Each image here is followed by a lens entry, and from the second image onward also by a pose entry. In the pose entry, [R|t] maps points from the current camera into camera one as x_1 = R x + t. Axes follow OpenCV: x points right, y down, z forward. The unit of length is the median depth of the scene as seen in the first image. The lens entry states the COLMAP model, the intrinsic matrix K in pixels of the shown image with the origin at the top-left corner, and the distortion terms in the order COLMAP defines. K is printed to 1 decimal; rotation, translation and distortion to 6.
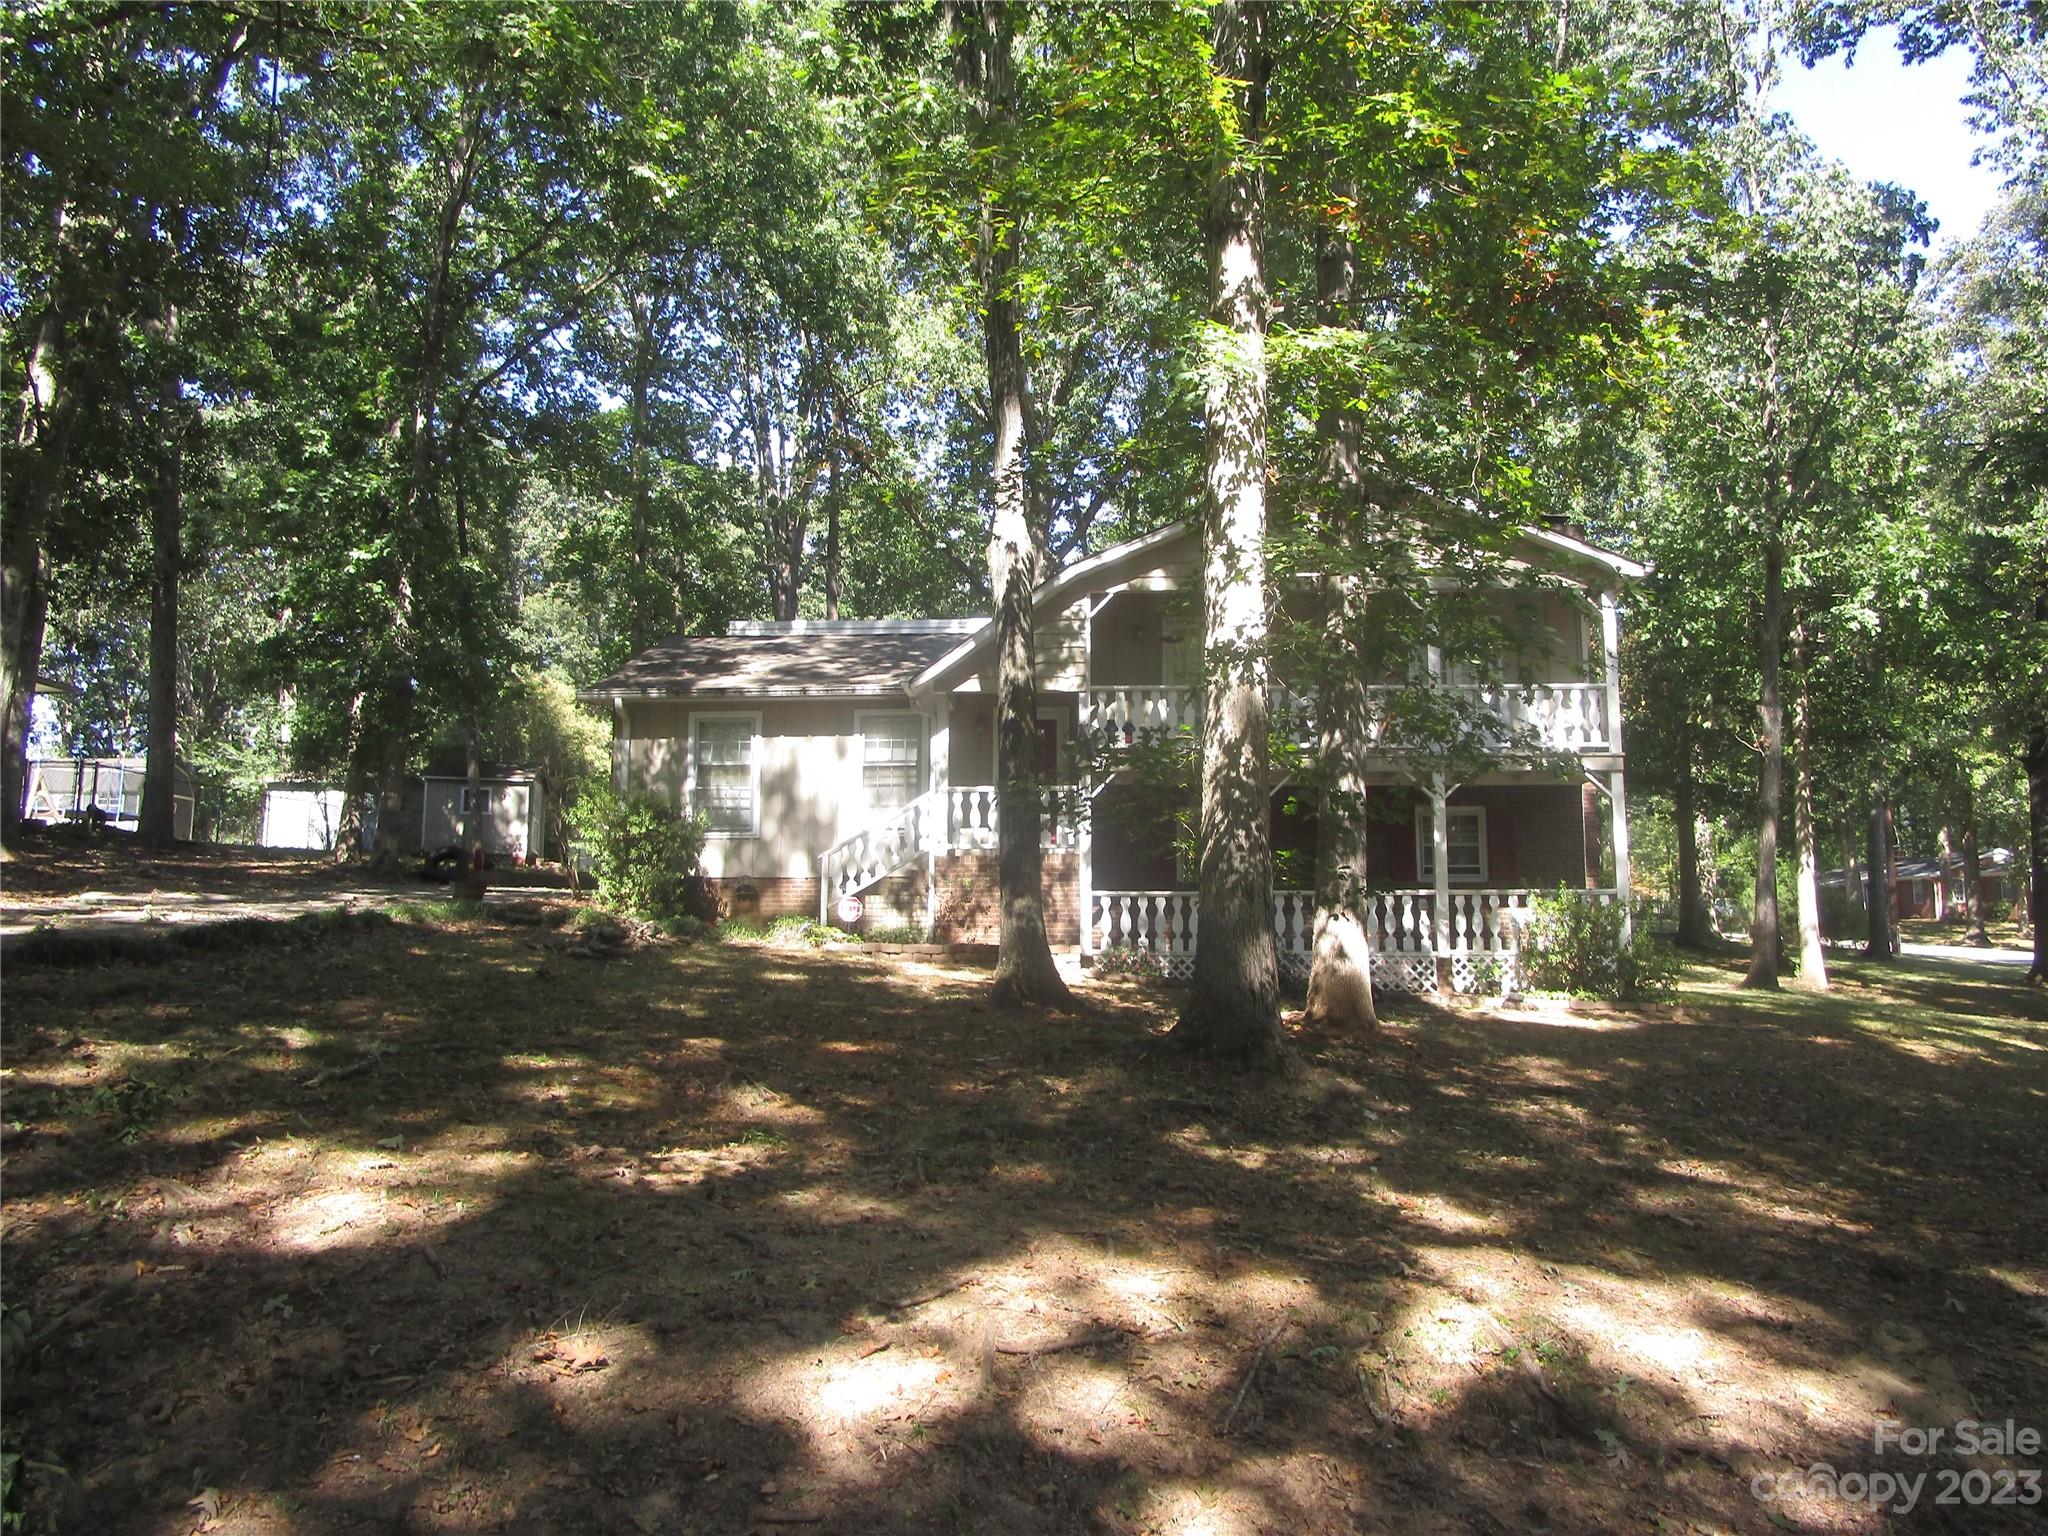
lens RADIAL K [[1407.4, 0, 1023.9], [0, 1407.4, 772.3], [0, 0, 1]] dist [-0.013922, -0.009009]
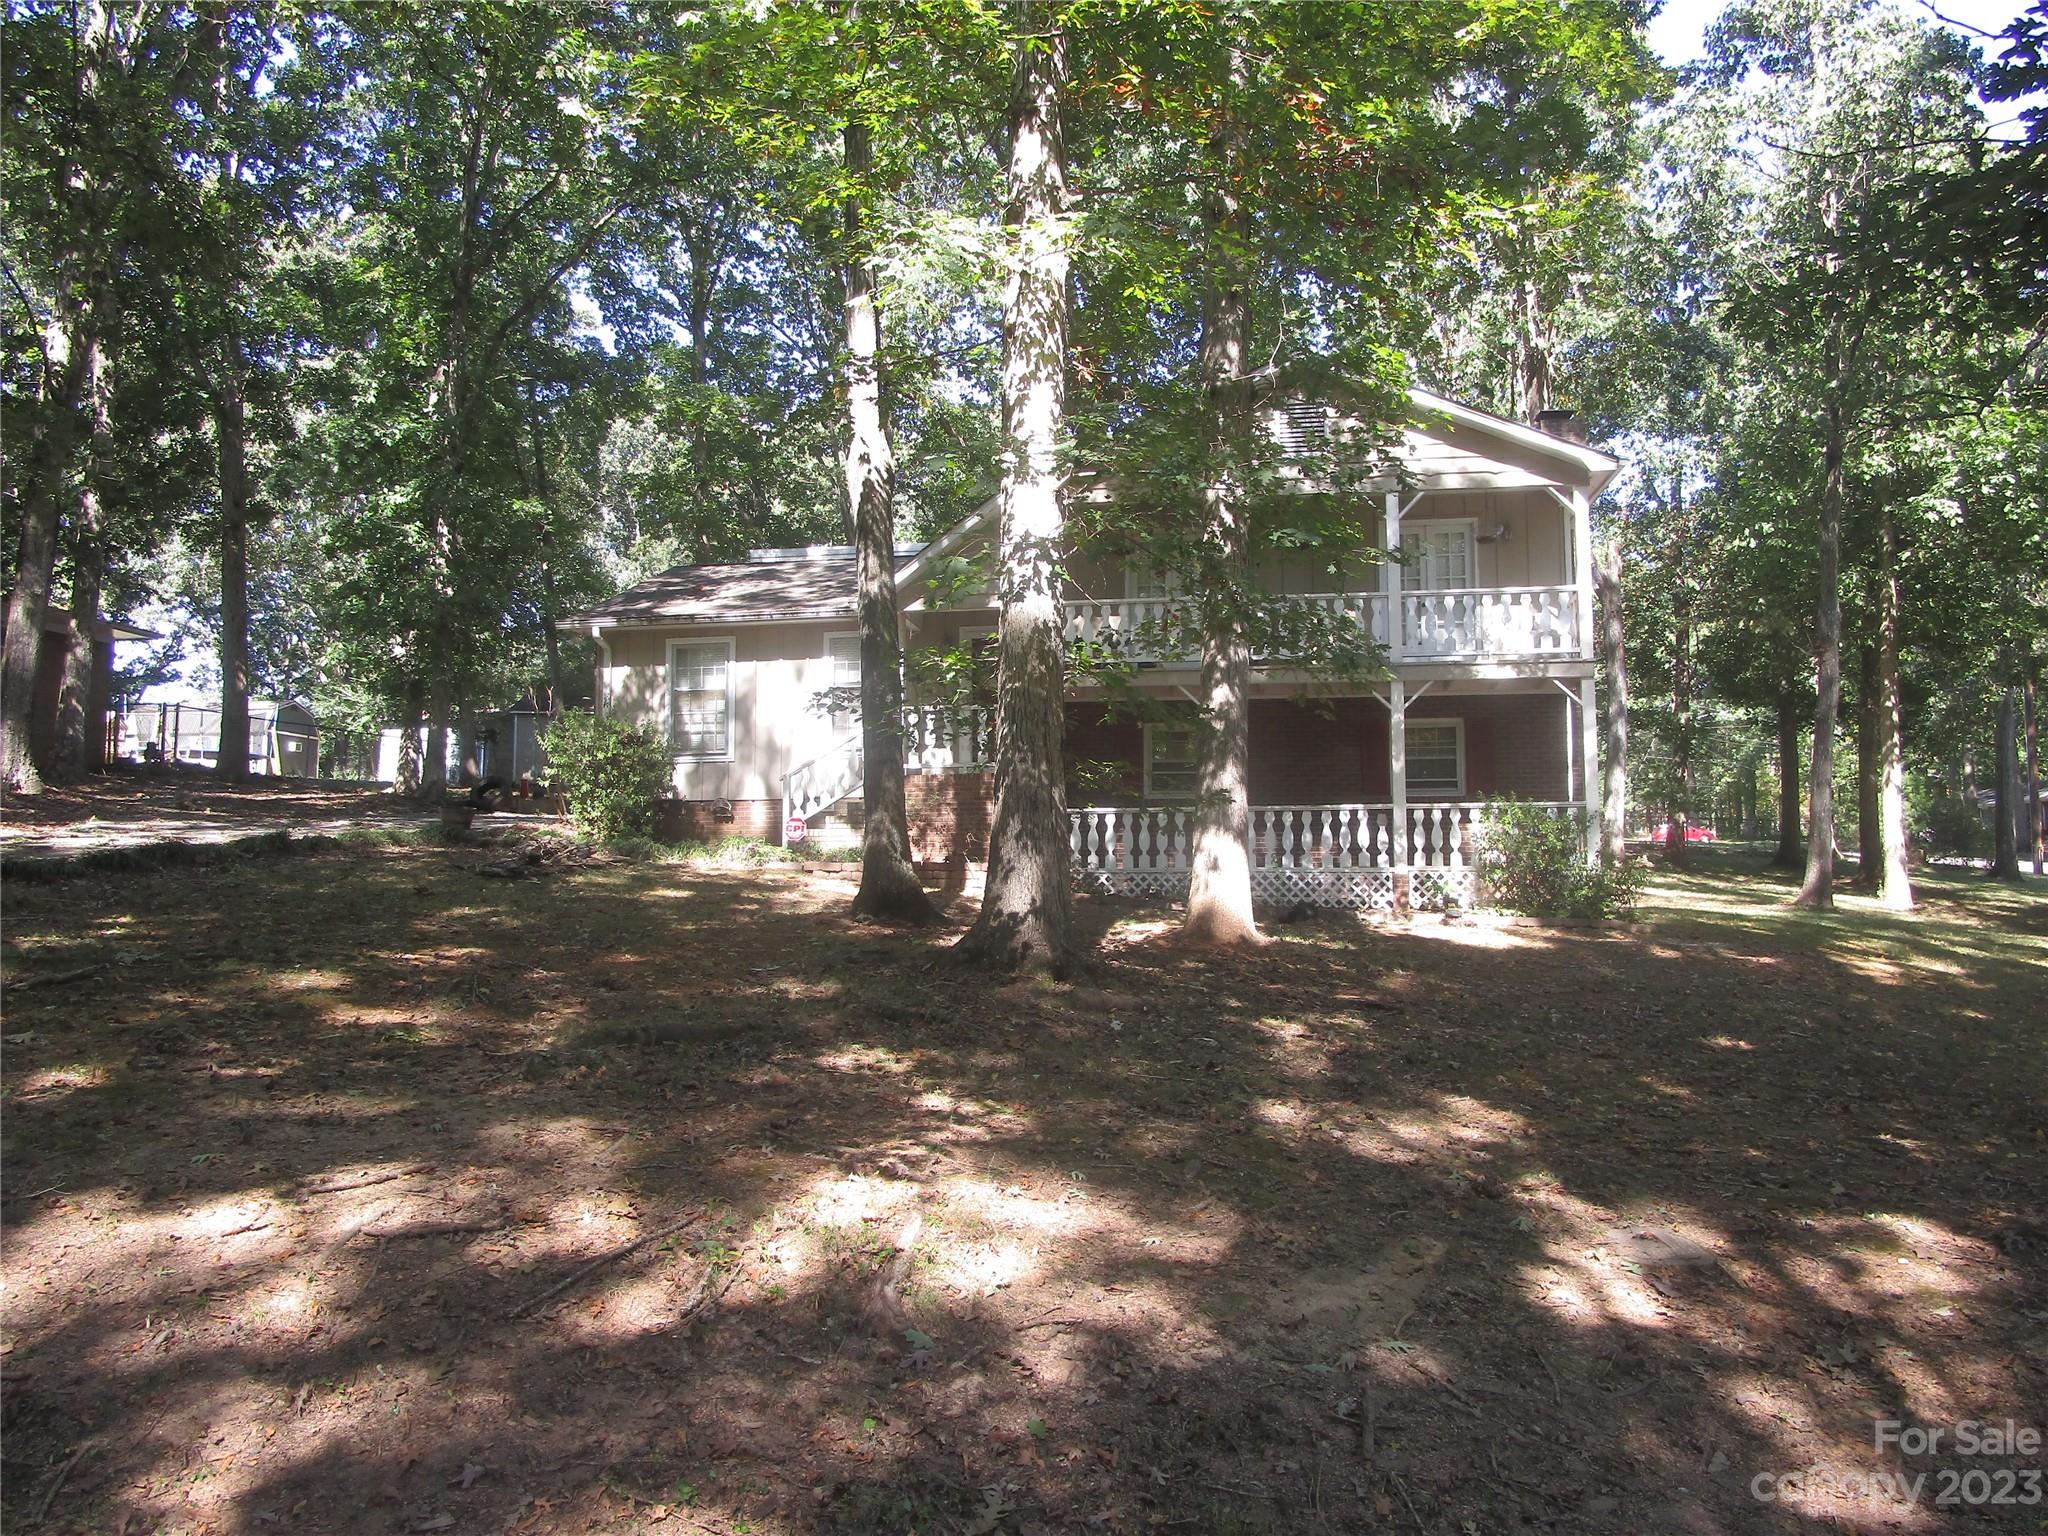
lens RADIAL K [[1407.4, 0, 1023.1], [0, 1407.4, 758.5], [0, 0, 1]] dist [-0.013922, -0.009009]
pose [[0.993300, -0.015304, -0.114545, 0.150096], [0.019920, 0.999030, 0.039264, 0.009511], [0.113833, -0.041283, 0.992642, 0.014347]]
